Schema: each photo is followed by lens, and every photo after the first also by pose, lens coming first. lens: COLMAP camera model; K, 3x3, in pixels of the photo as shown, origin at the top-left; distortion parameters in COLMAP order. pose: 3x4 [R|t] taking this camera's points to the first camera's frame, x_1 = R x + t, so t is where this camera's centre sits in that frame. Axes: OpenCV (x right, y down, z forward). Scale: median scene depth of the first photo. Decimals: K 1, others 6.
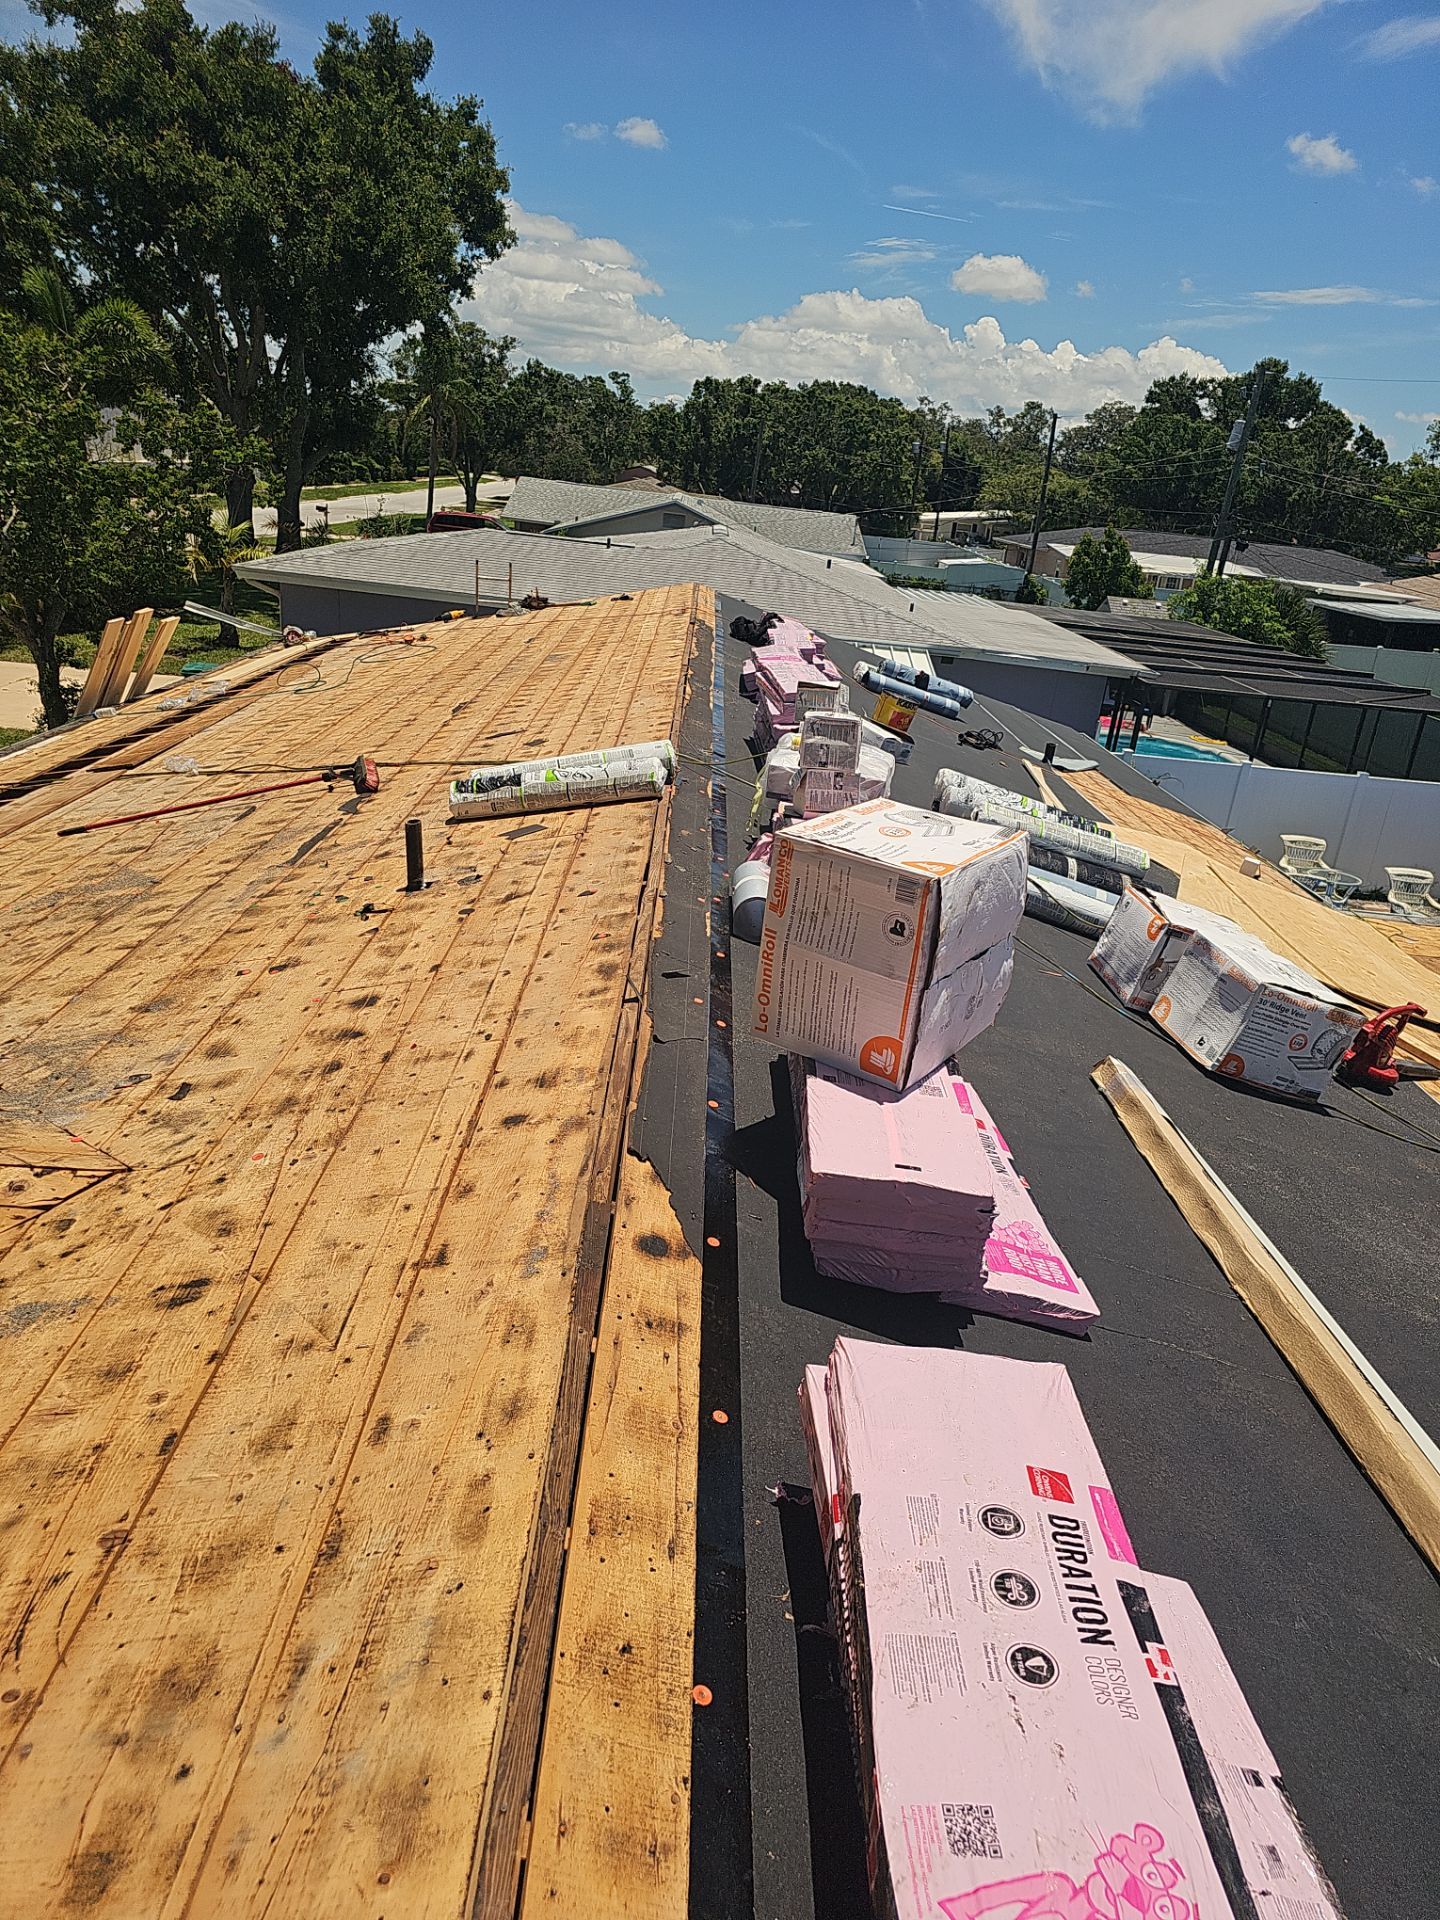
lens RADIAL K [[1279.8, 0, 720.0], [0, 1279.8, 960.0], [0, 0, 1]] dist [0.061022, -0.038581]
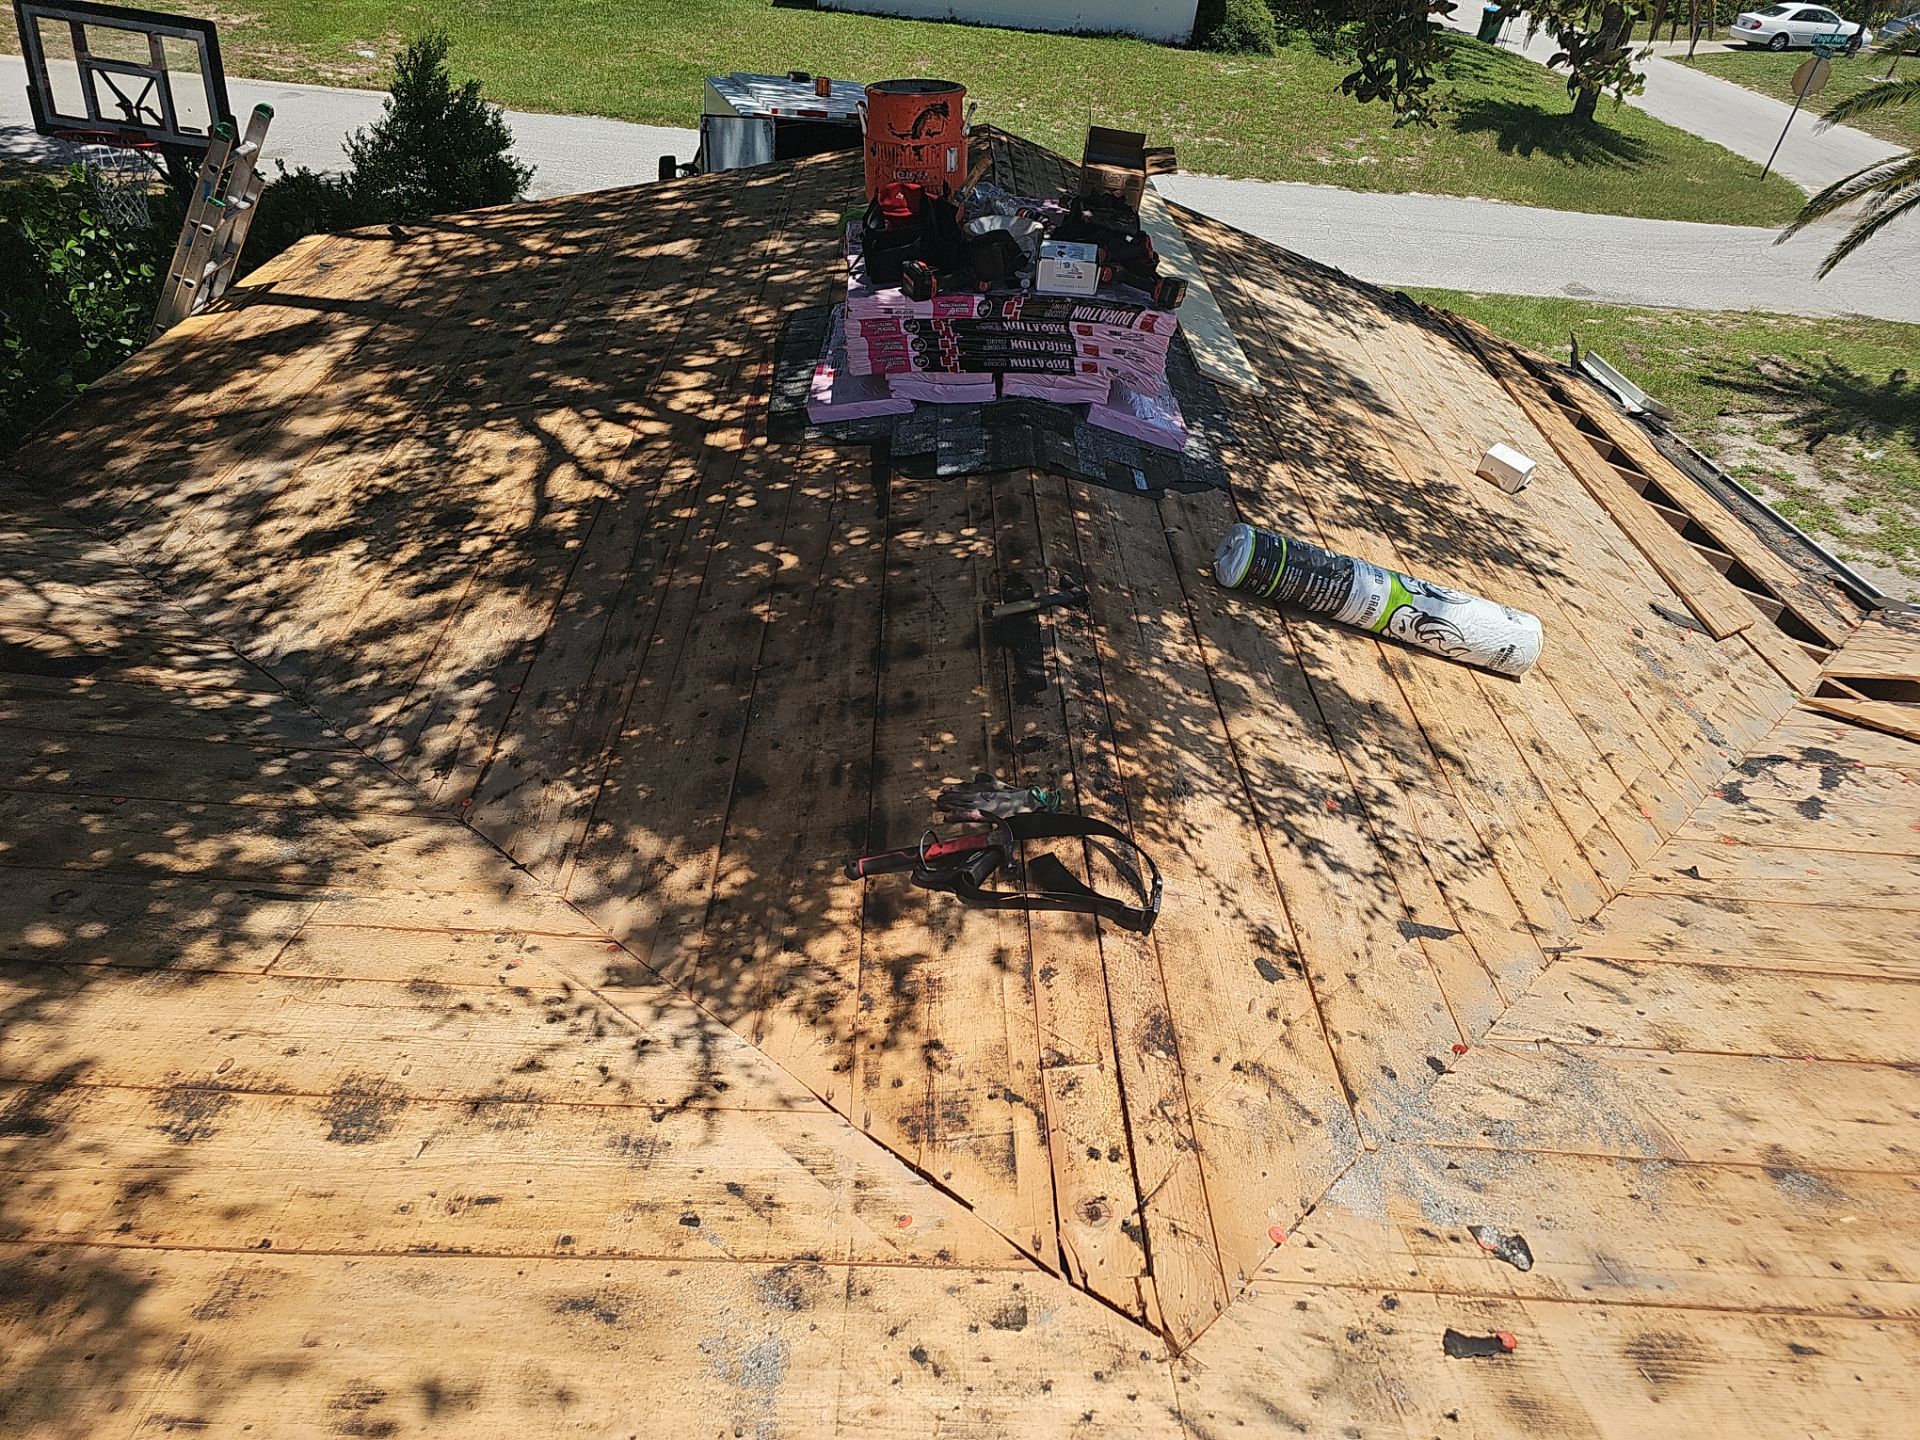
lens RADIAL K [[1249.0, 0, 945.4], [0, 1249.0, 749.5], [0, 0, 1]] dist [0.052219, -0.043951]
pose [[0.008386, 0.521917, -0.852955, -0.008083], [-0.442436, 0.766887, 0.464903, -0.015243], [0.896761, 0.373479, 0.237346, 0.042524]]
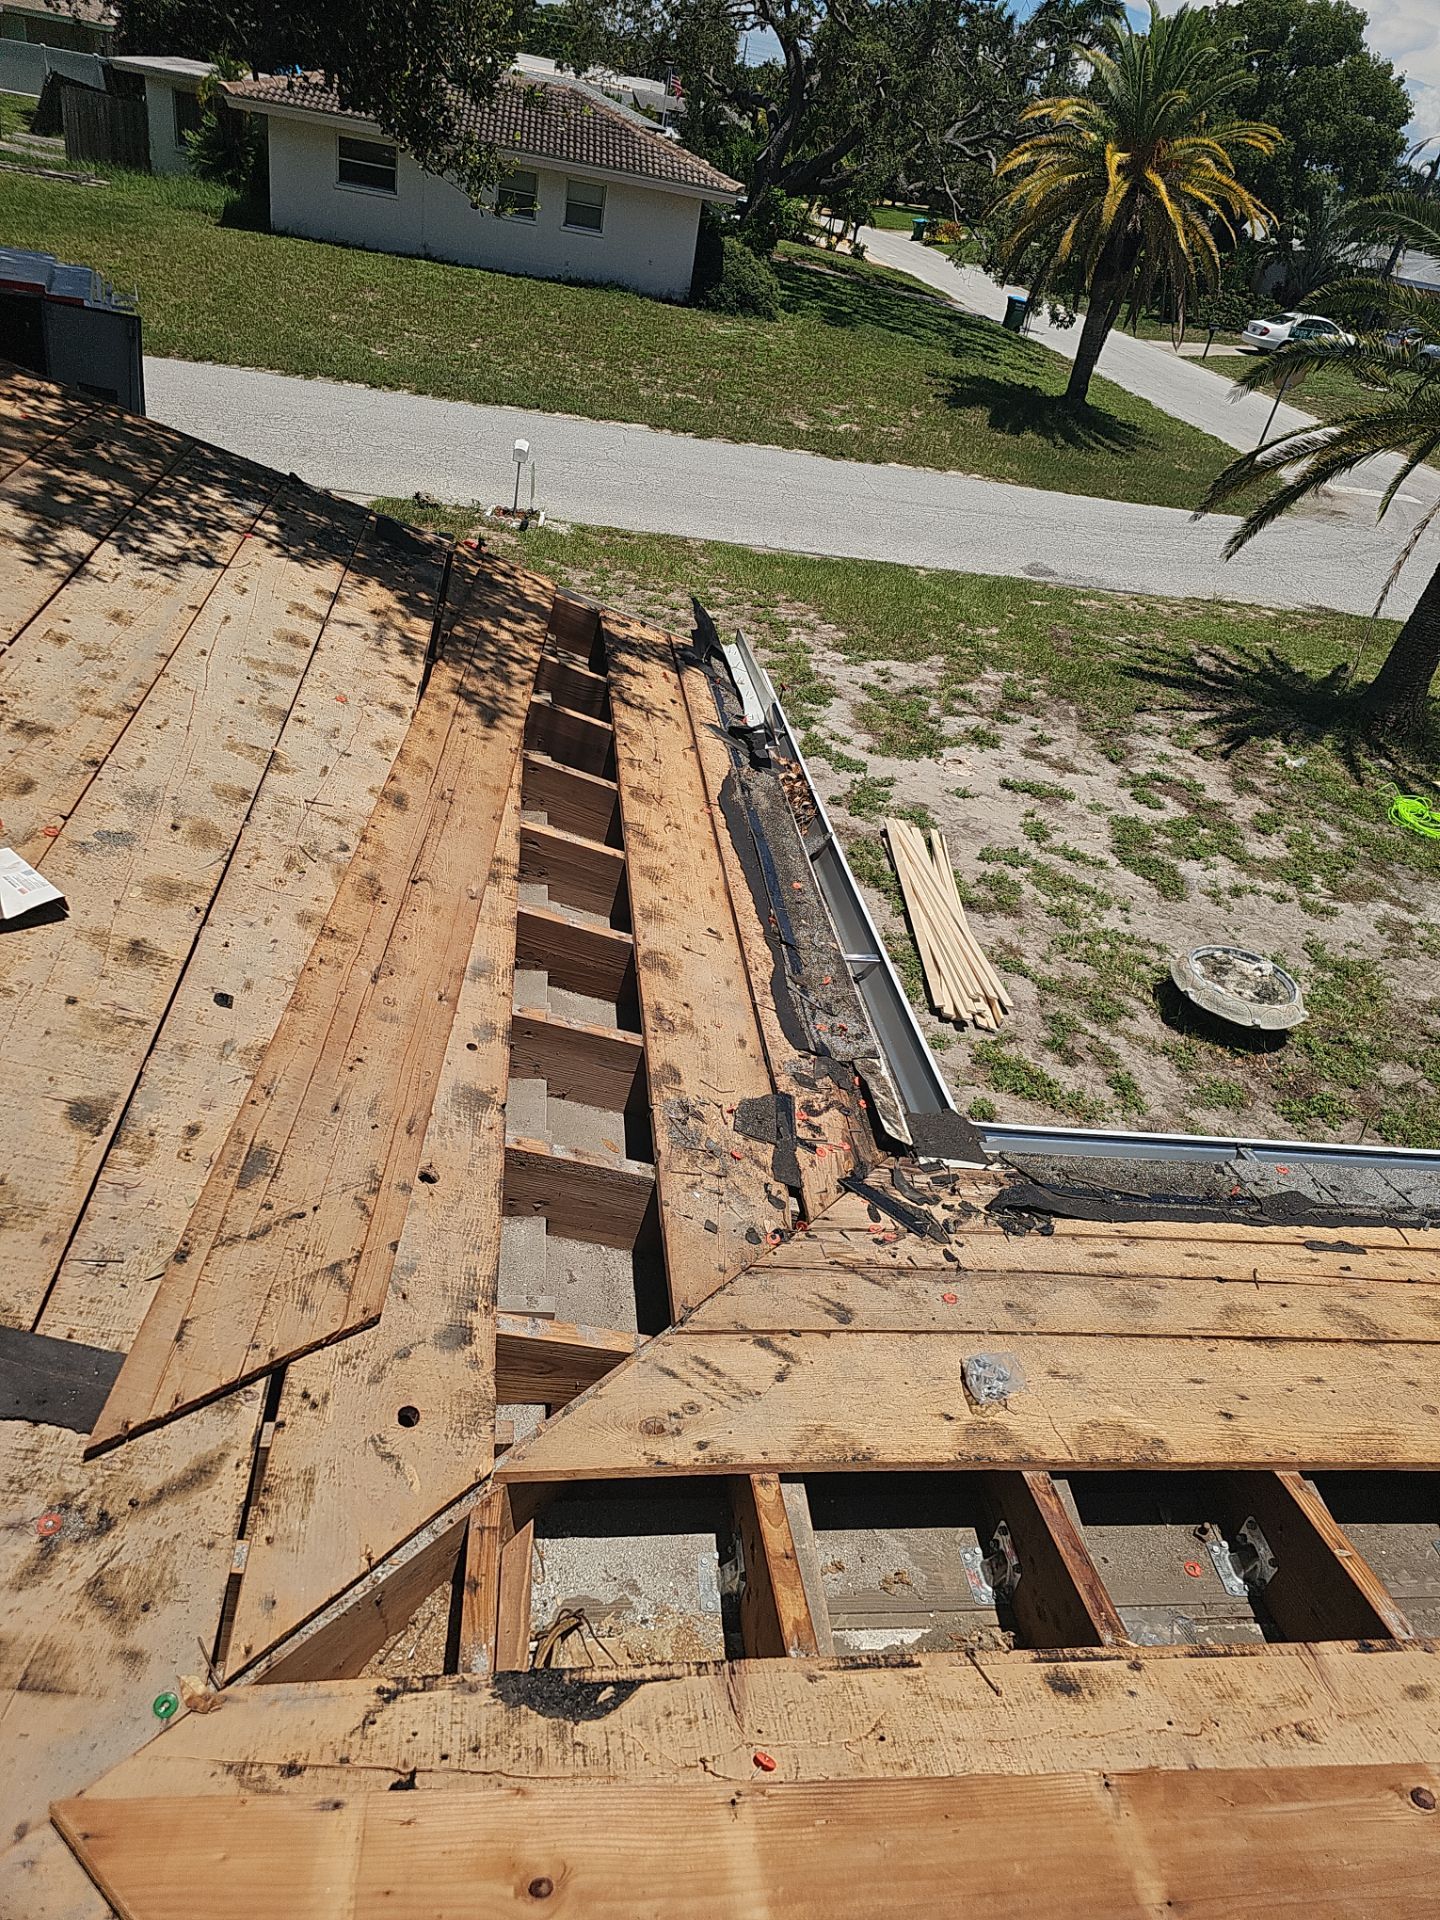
lens RADIAL K [[1249.0, 0, 720.0], [0, 1249.0, 960.0], [0, 0, 1]] dist [0.052219, -0.043951]
pose [[0.123843, 0.485285, -0.865541, -0.068822], [-0.493626, 0.786801, 0.370508, -0.032104], [0.860811, 0.381369, 0.336989, 0.110987]]
